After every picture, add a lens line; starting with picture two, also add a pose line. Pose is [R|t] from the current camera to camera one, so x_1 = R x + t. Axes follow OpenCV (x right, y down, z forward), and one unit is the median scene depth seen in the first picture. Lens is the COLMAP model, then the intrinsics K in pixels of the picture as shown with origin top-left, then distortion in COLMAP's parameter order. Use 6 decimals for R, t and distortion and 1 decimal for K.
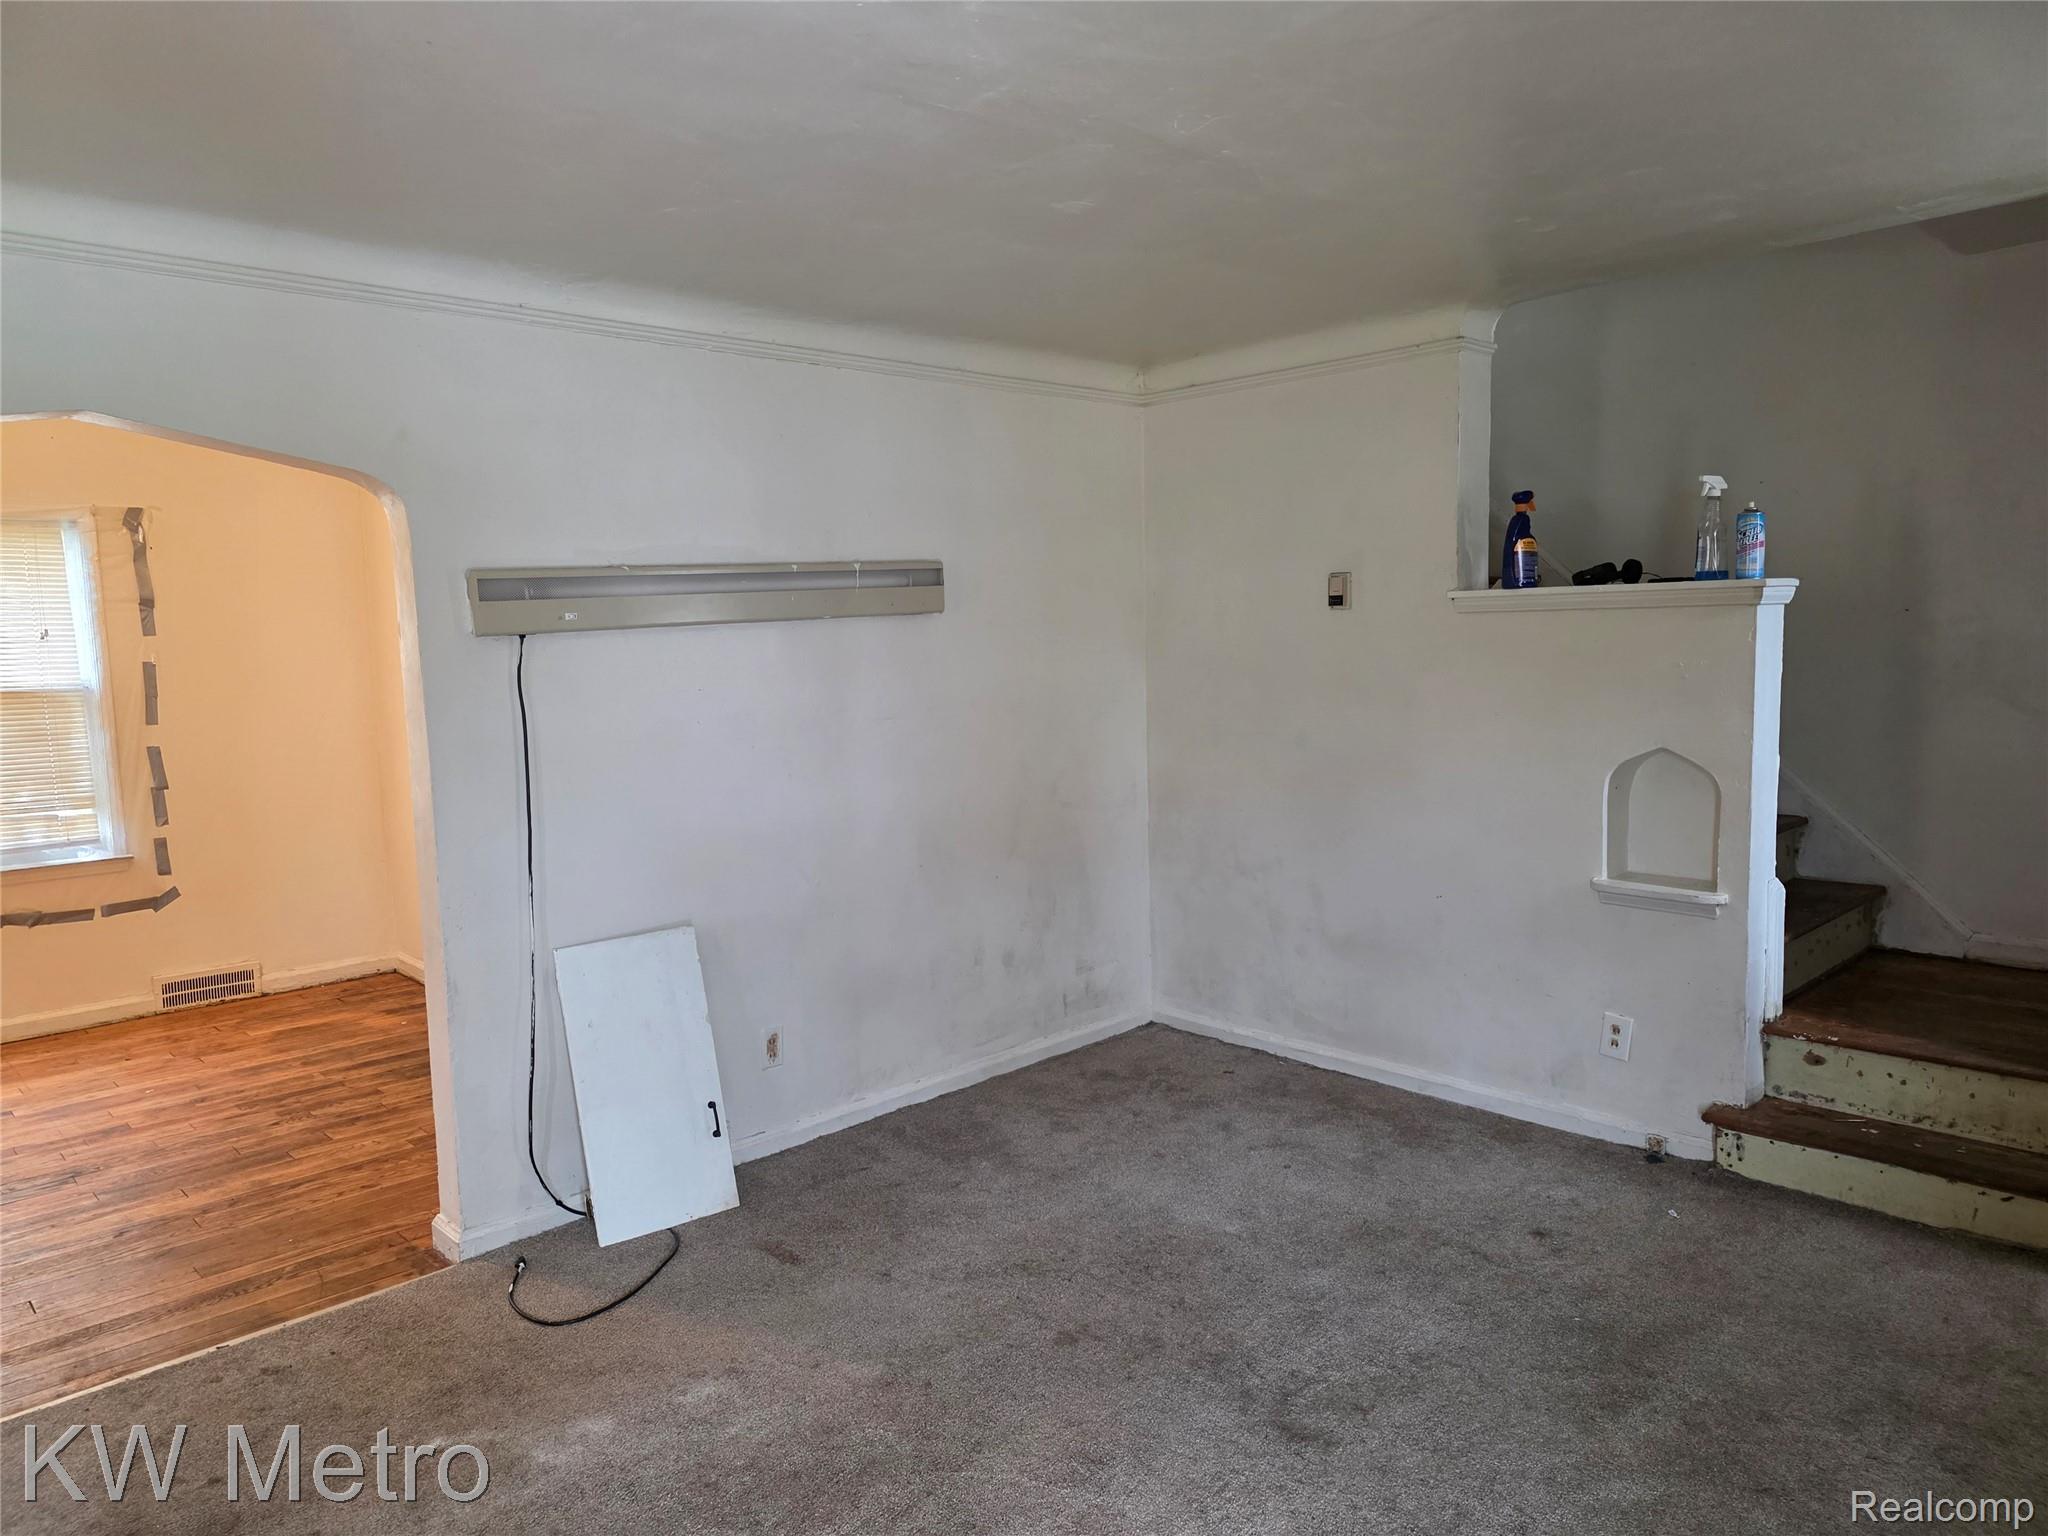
lens RADIAL K [[1392.6, 0, 1015.4], [0, 1392.6, 771.8], [0, 0, 1]] dist [0.050581, -0.042425]
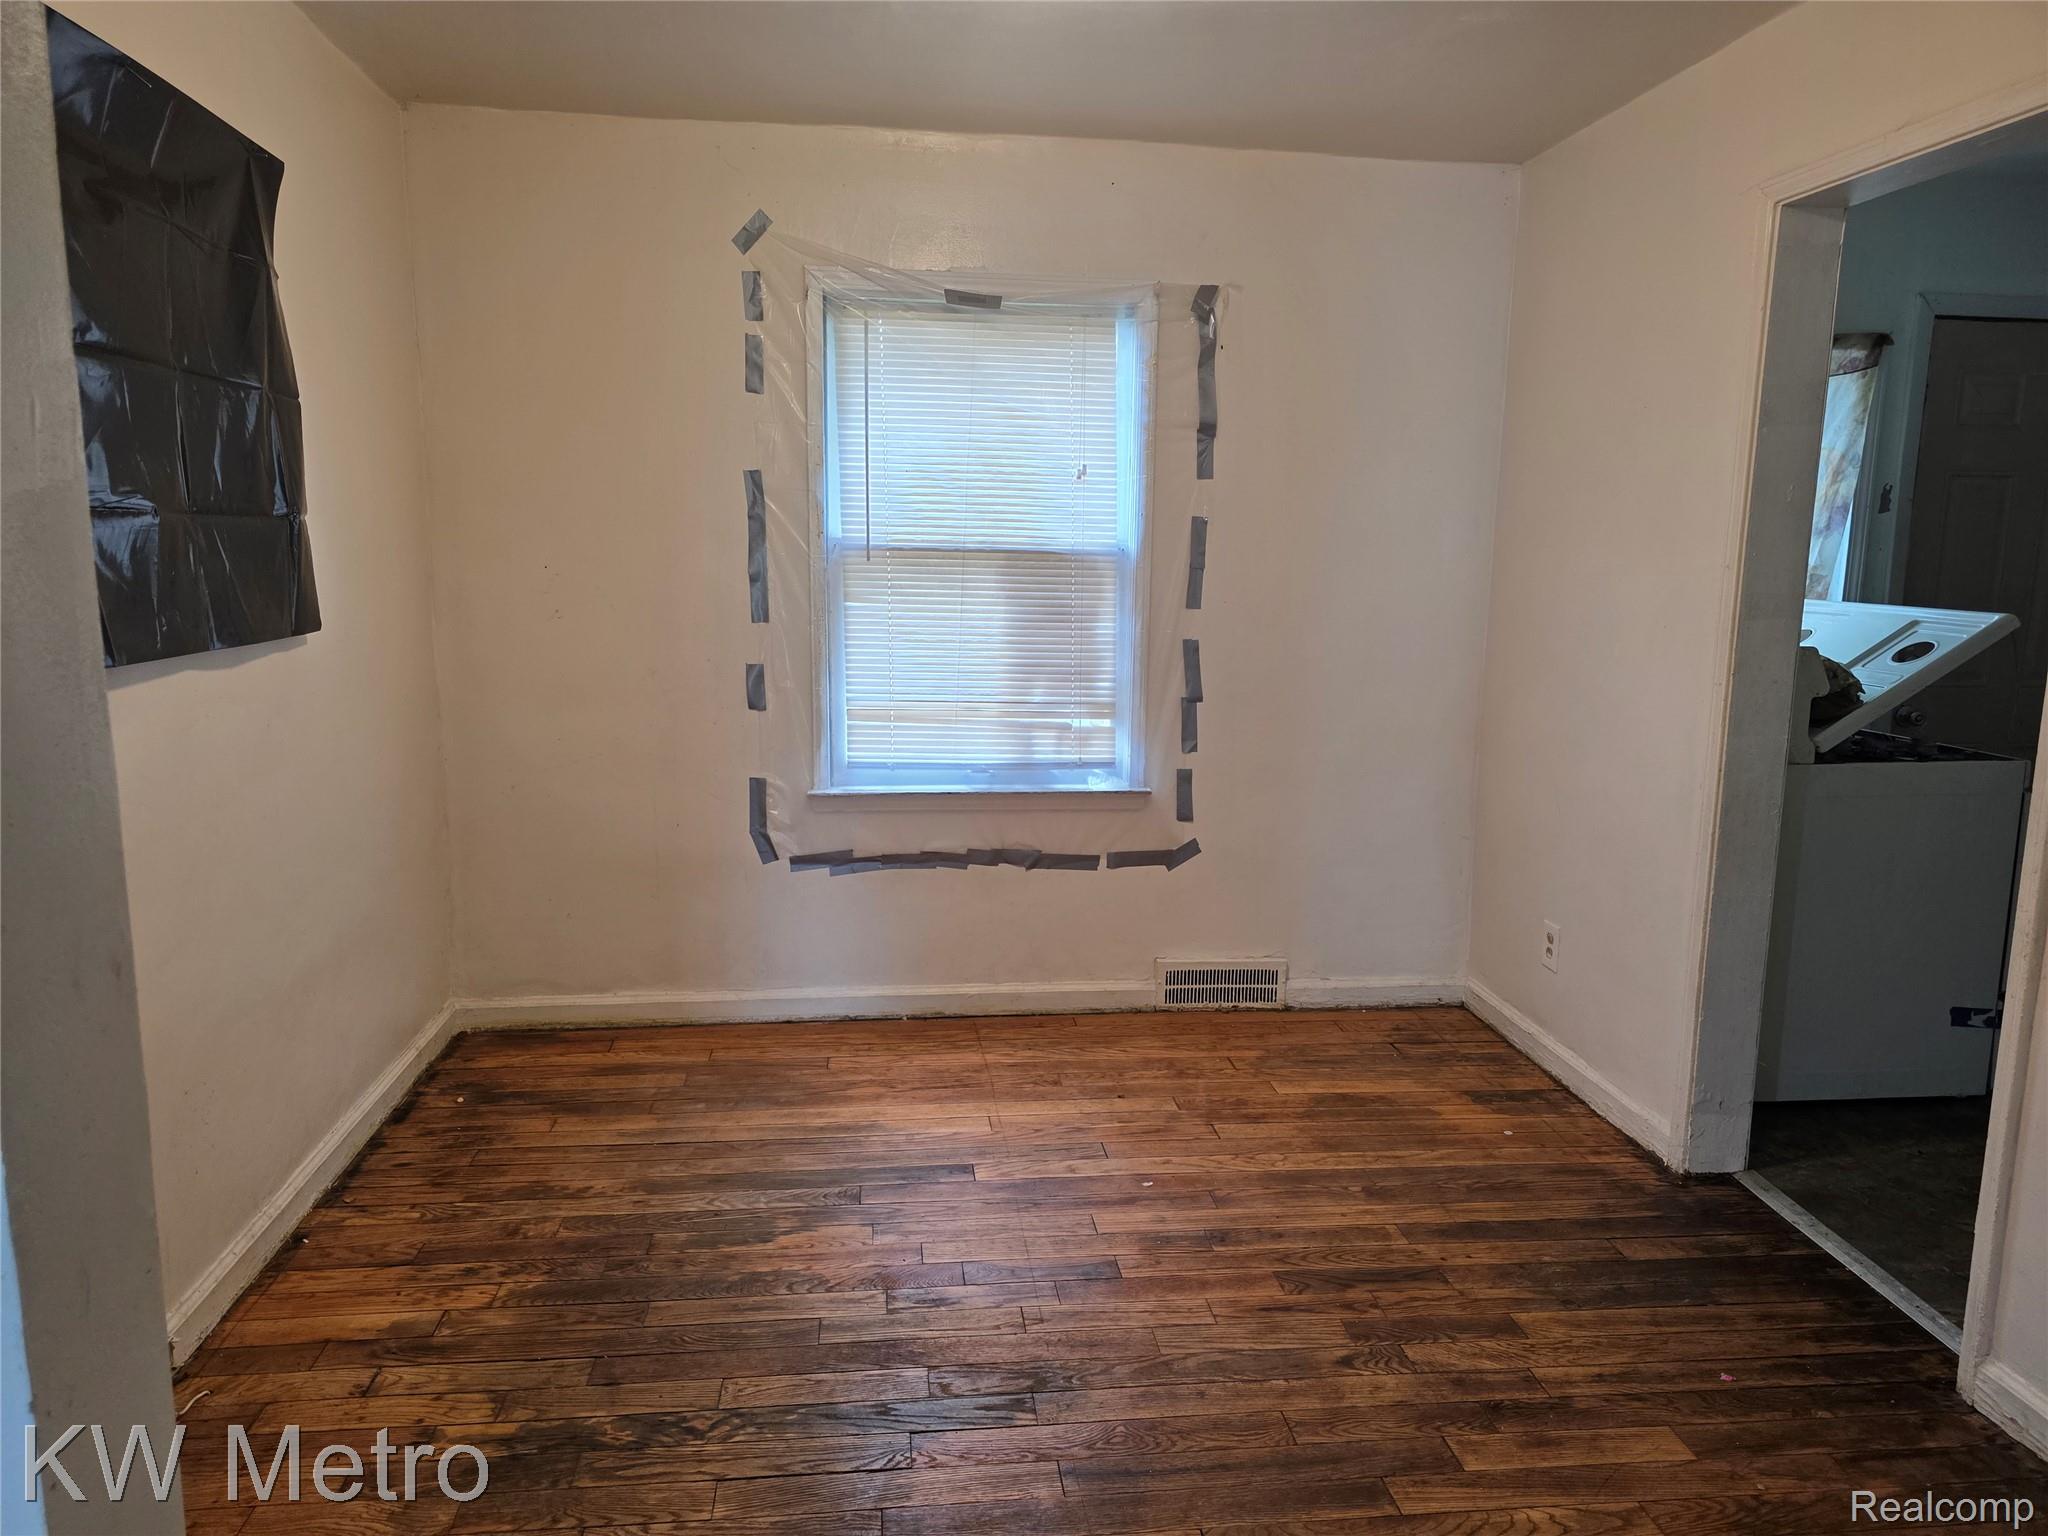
lens RADIAL K [[1392.6, 0, 1015.4], [0, 1392.6, 771.8], [0, 0, 1]] dist [0.050581, -0.042425]
pose [[0.799583, 0.129215, -0.586490, -0.273422], [-0.093711, 0.991461, 0.090678, -0.007891], [0.593199, -0.017544, 0.804865, 0.399732]]
